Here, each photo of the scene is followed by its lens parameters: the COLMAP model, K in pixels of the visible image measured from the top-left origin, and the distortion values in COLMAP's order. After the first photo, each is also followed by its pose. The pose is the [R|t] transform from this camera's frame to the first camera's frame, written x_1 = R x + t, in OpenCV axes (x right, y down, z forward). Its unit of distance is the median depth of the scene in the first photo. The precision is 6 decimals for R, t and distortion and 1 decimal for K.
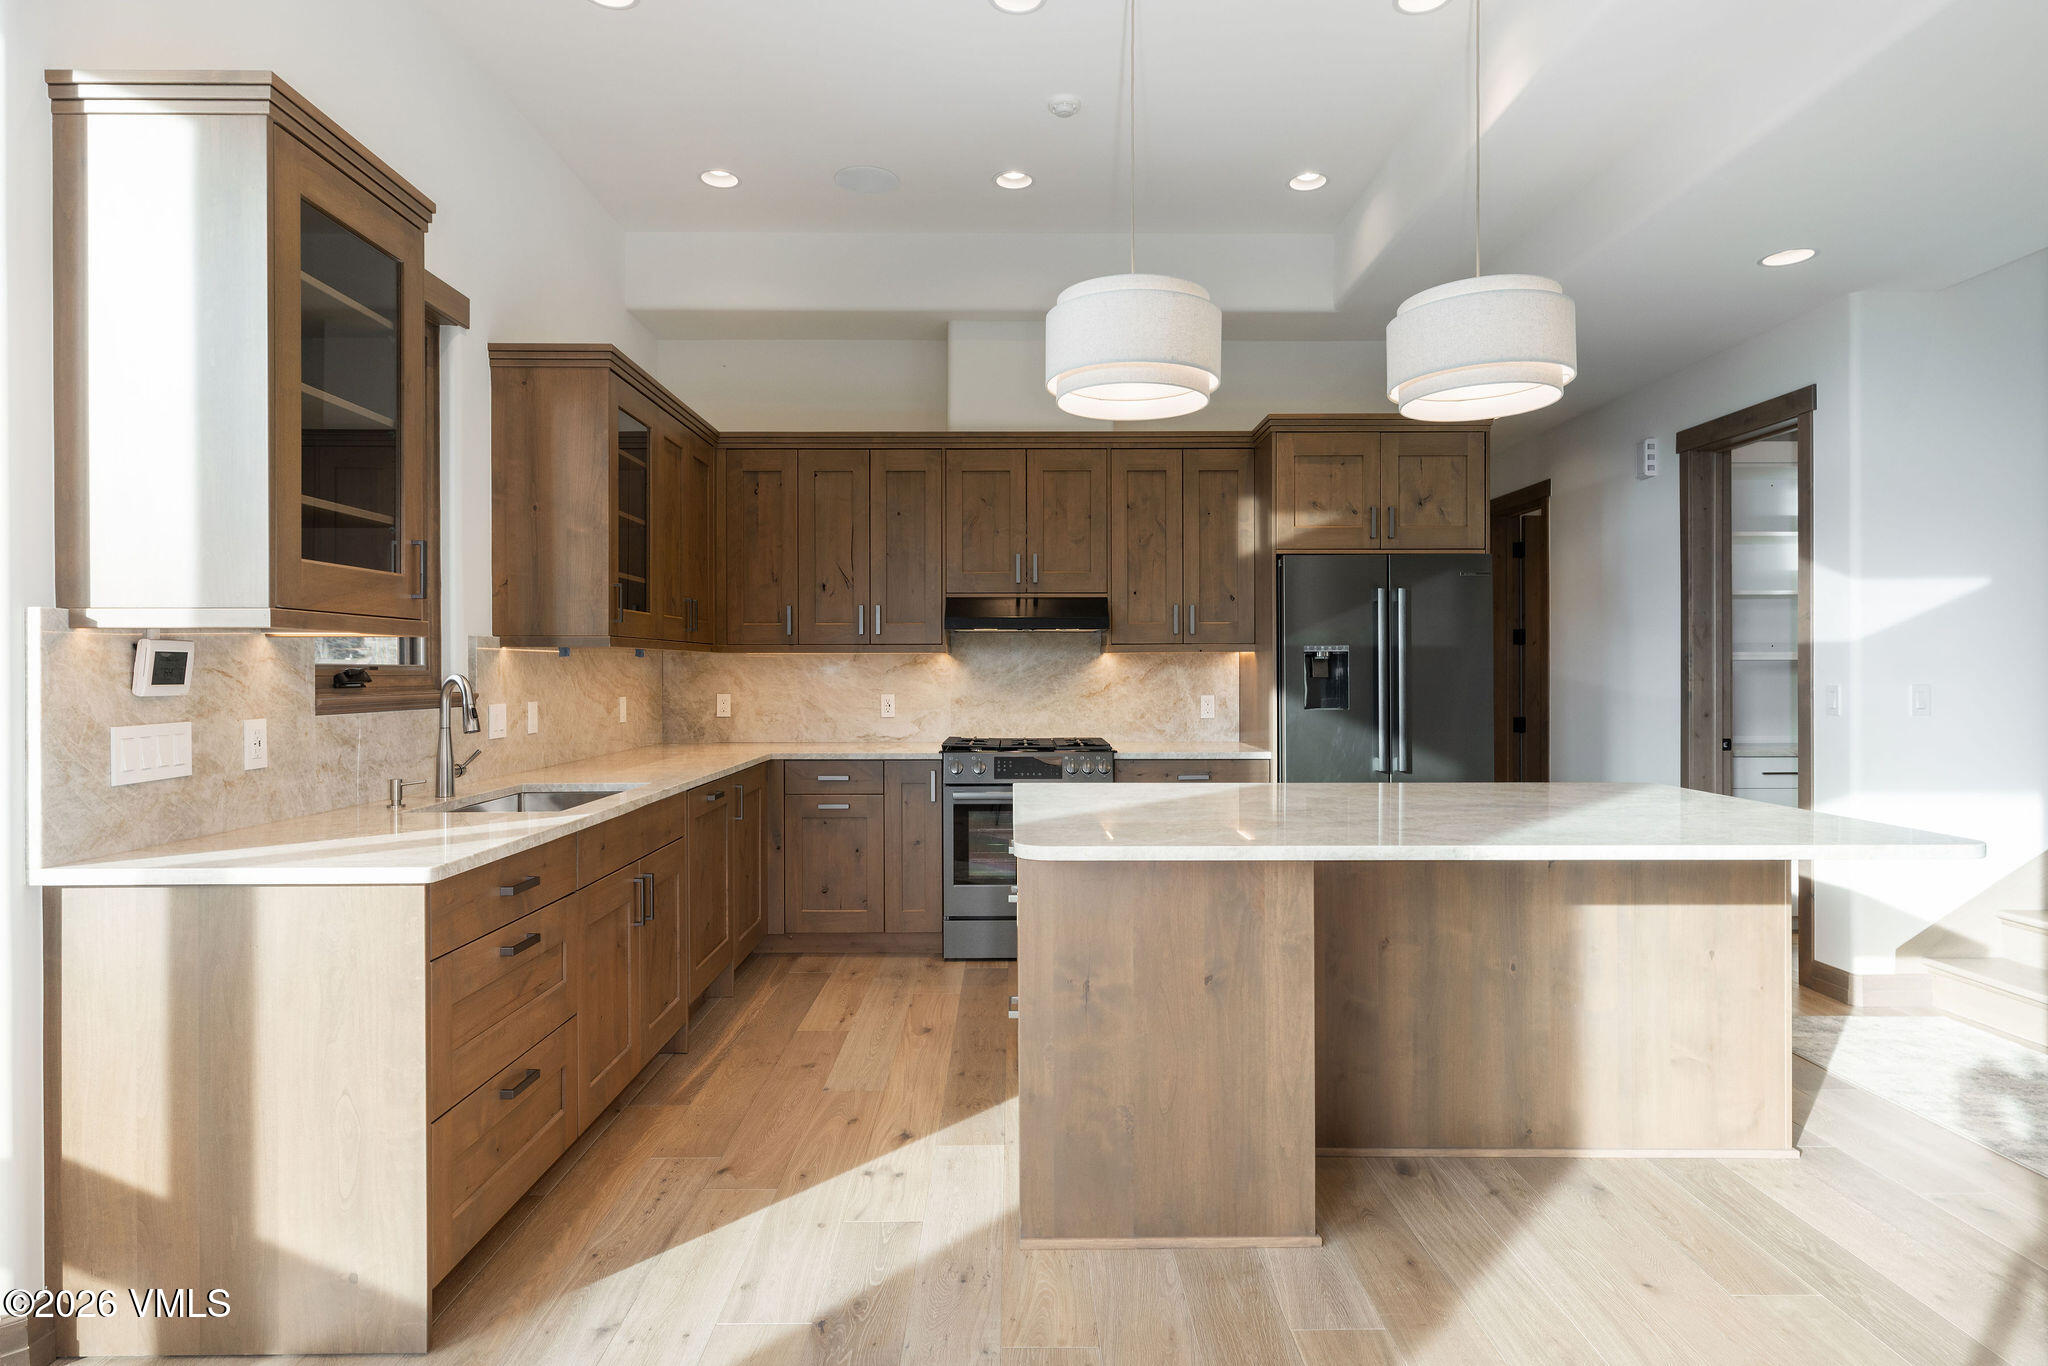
lens RADIAL K [[1140.2, 0, 1015.9], [0, 1140.2, 681.9], [0, 0, 1]] dist [0.004509, 0.000805]
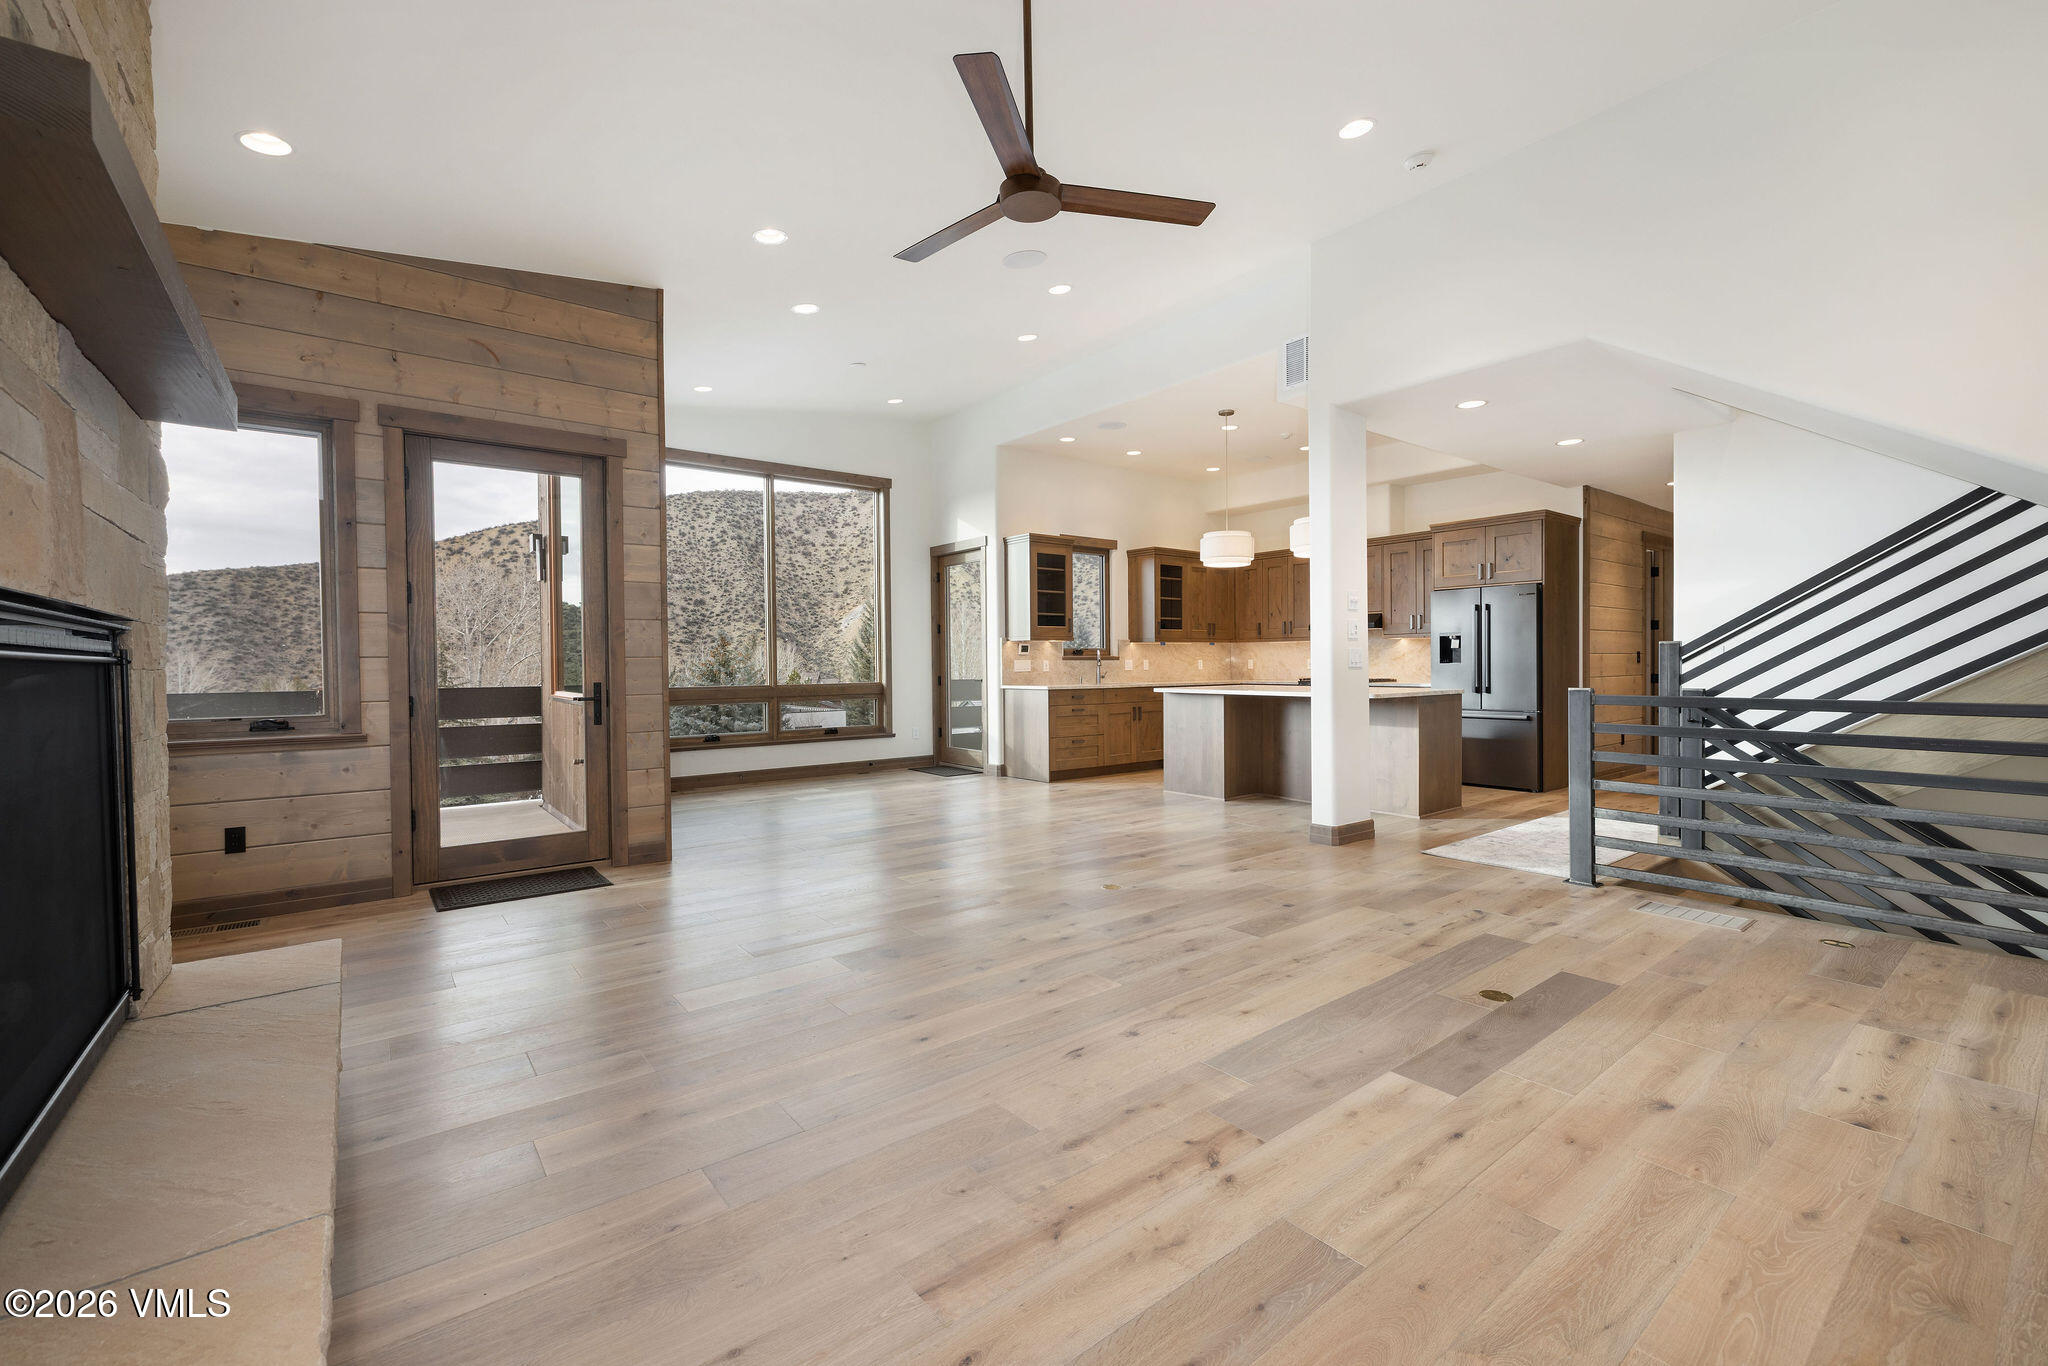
lens RADIAL K [[864.7, 0, 1021.3], [0, 864.7, 679.0], [0, 0, 1]] dist [0.001027, -0.000848]
pose [[0.623030, 0.006515, -0.782171, 1.940582], [0.001720, 0.999951, 0.009698, 0.074162], [0.782196, -0.007388, 0.622988, -1.189679]]
